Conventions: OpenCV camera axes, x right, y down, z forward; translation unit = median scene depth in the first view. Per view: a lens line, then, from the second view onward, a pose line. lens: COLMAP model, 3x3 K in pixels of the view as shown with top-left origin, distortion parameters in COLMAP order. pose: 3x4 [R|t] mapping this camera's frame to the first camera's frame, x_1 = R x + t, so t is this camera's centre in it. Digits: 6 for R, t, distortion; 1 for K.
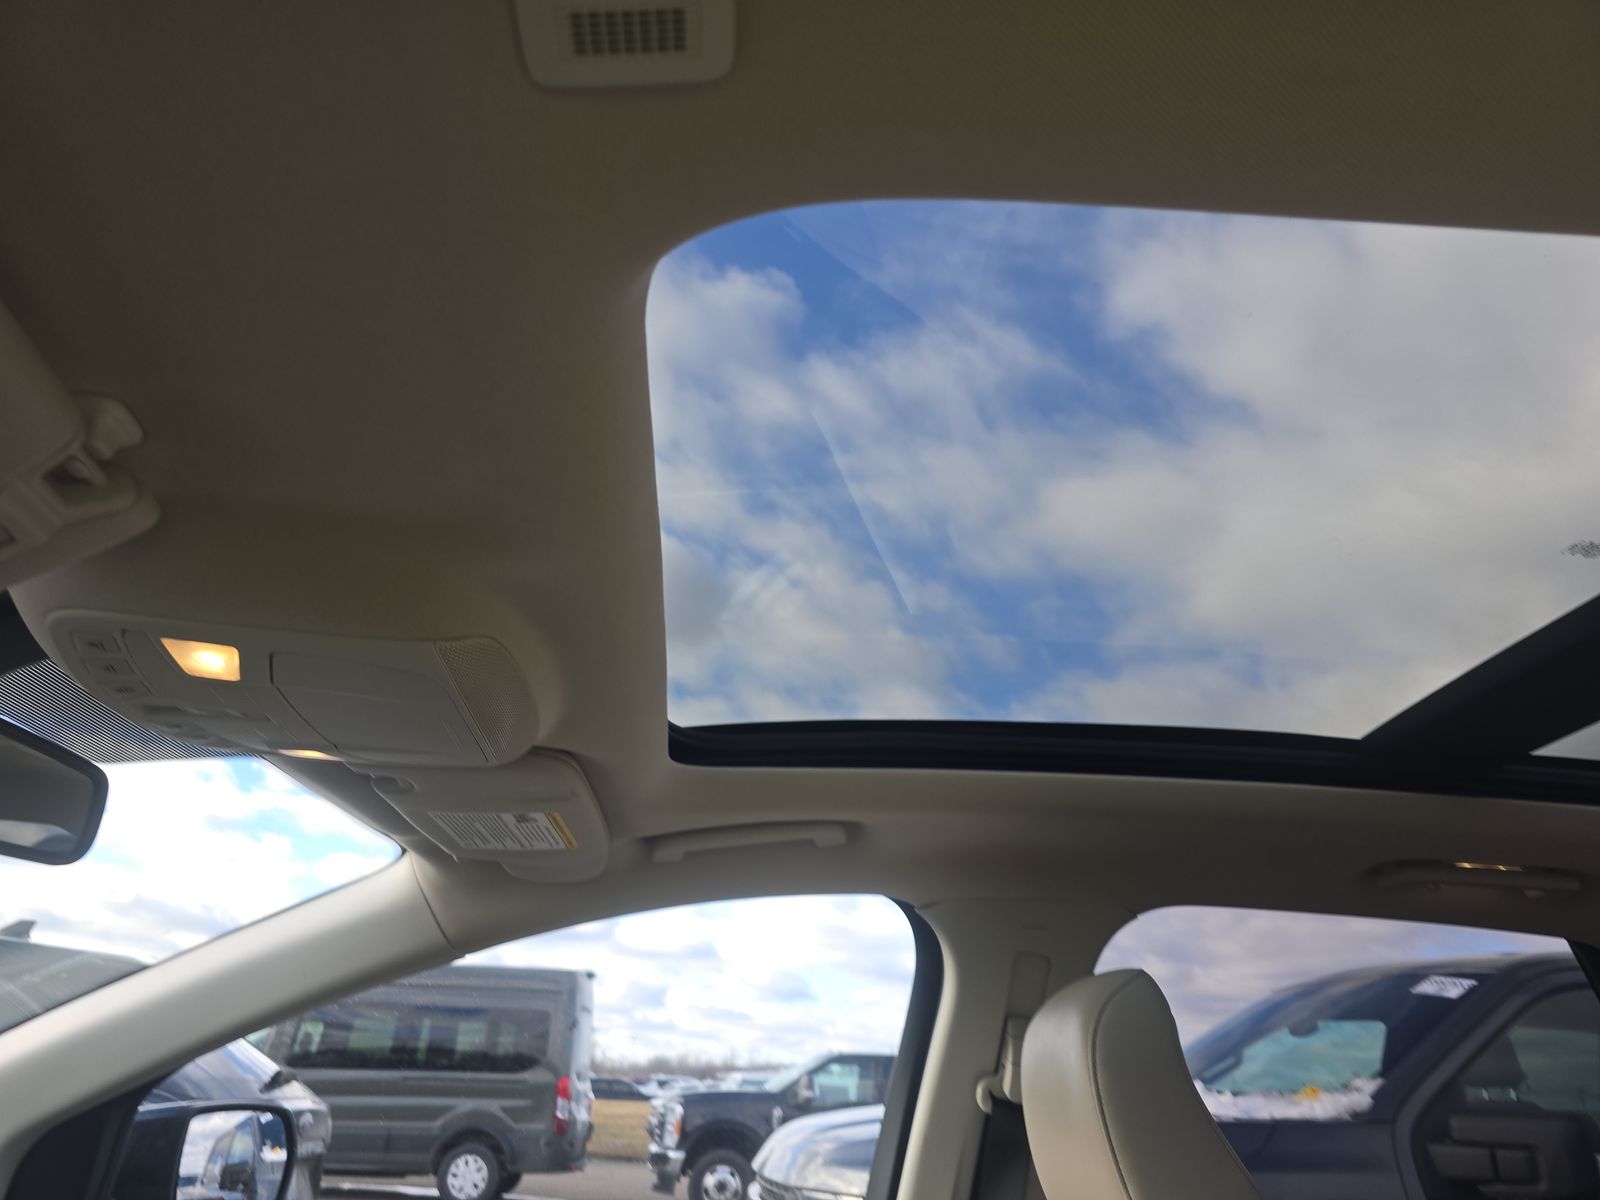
lens RADIAL K [[1070.7, 0, 819.7], [0, 1070.7, 633.6], [0, 0, 1]] dist [0.031735, -0.023038]
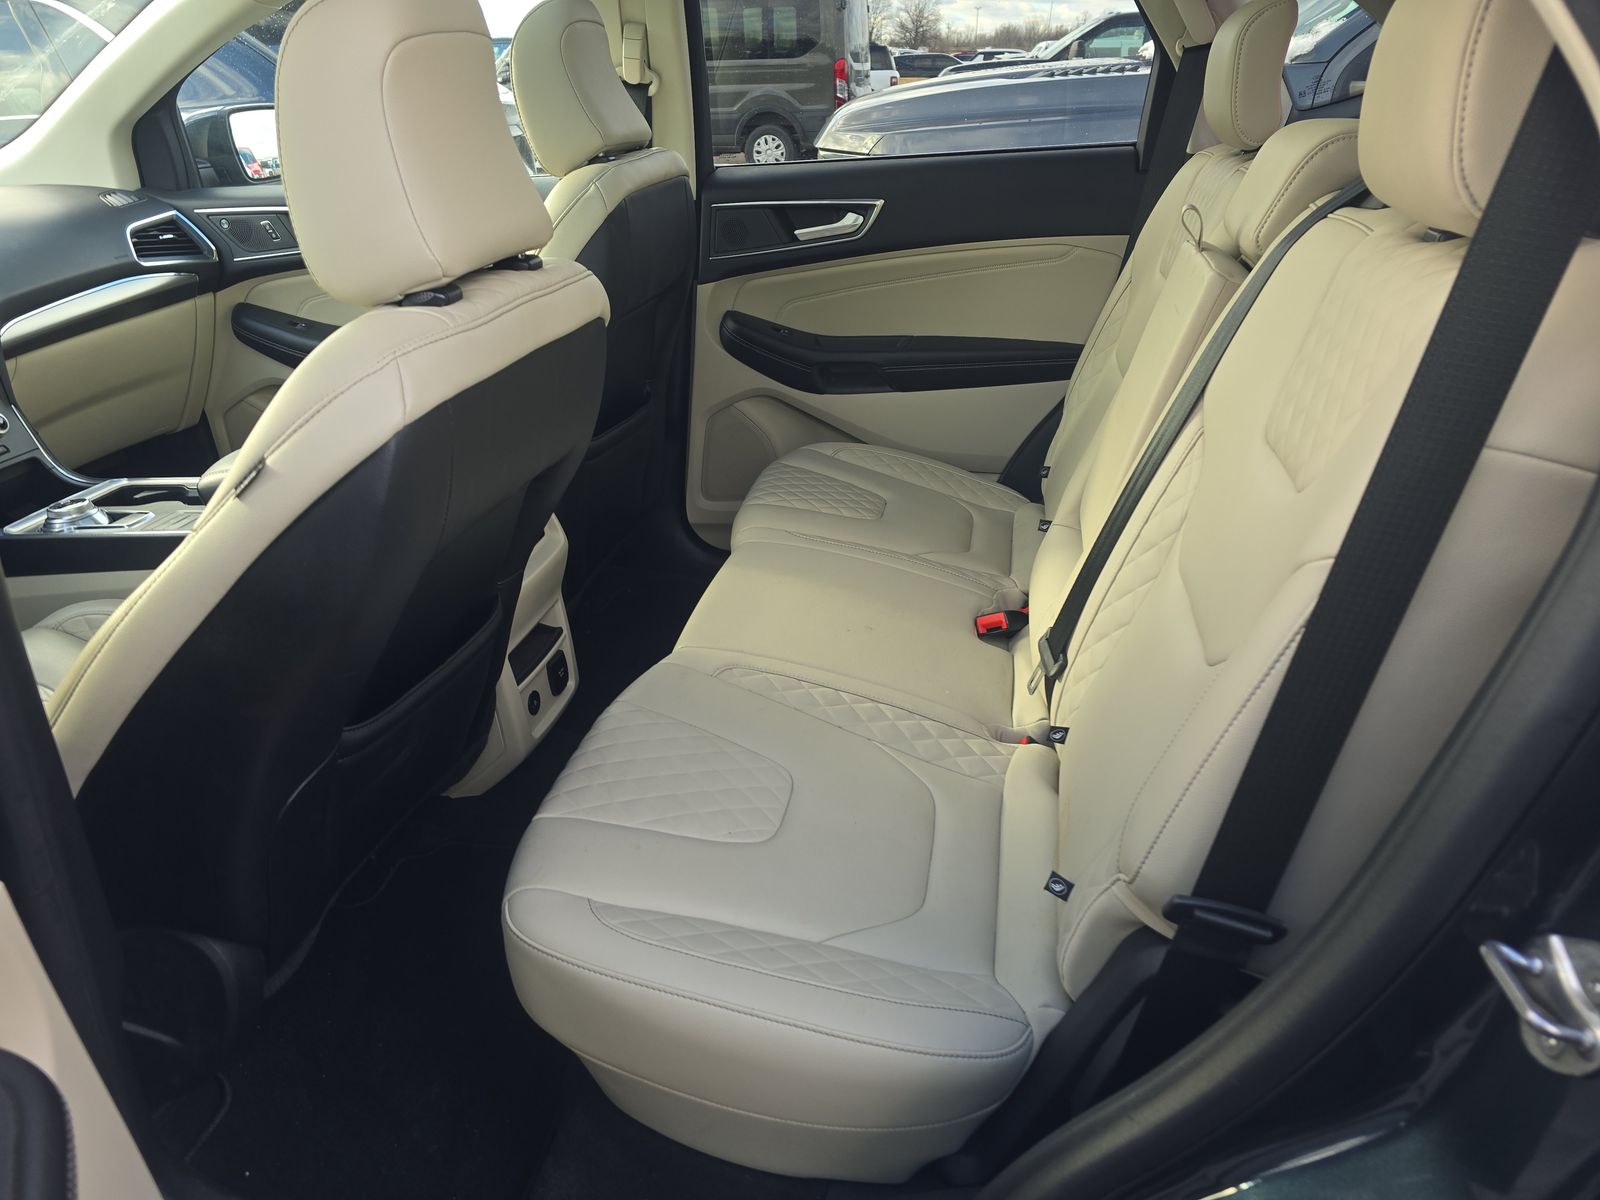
lens RADIAL K [[1070.7, 0, 802.2], [0, 1070.7, 607.2], [0, 0, 1]] dist [0.031735, -0.023038]
pose [[0.945692, 0.094677, -0.310971, 0.105564], [0.176097, 0.654897, 0.734915, -0.017023], [0.273233, -0.749764, 0.602658, -0.044578]]
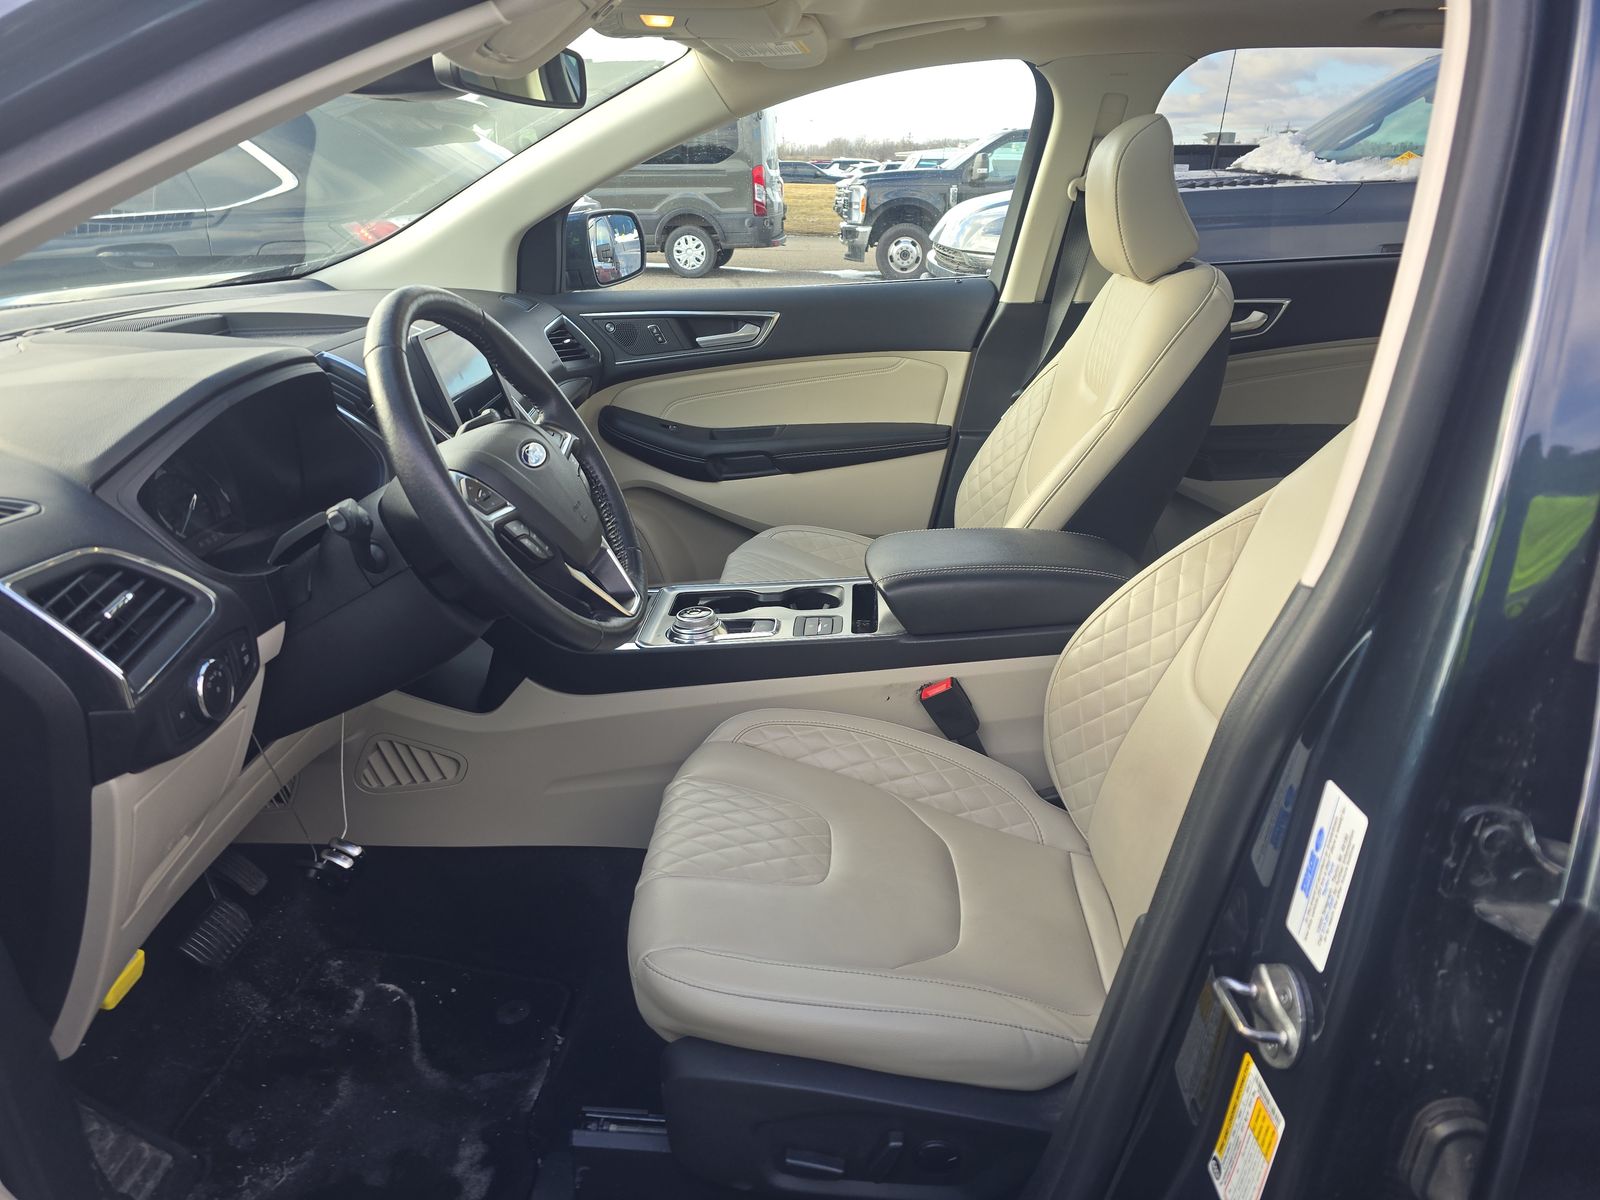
lens RADIAL K [[1070.7, 0, 799.6], [0, 1070.7, 599.0], [0, 0, 1]] dist [0.031735, -0.023038]
pose [[0.984634, 0.025236, -0.172796, 0.005636], [0.104062, 0.709834, 0.696639, -0.033703], [0.140237, -0.703916, 0.696301, -0.067912]]
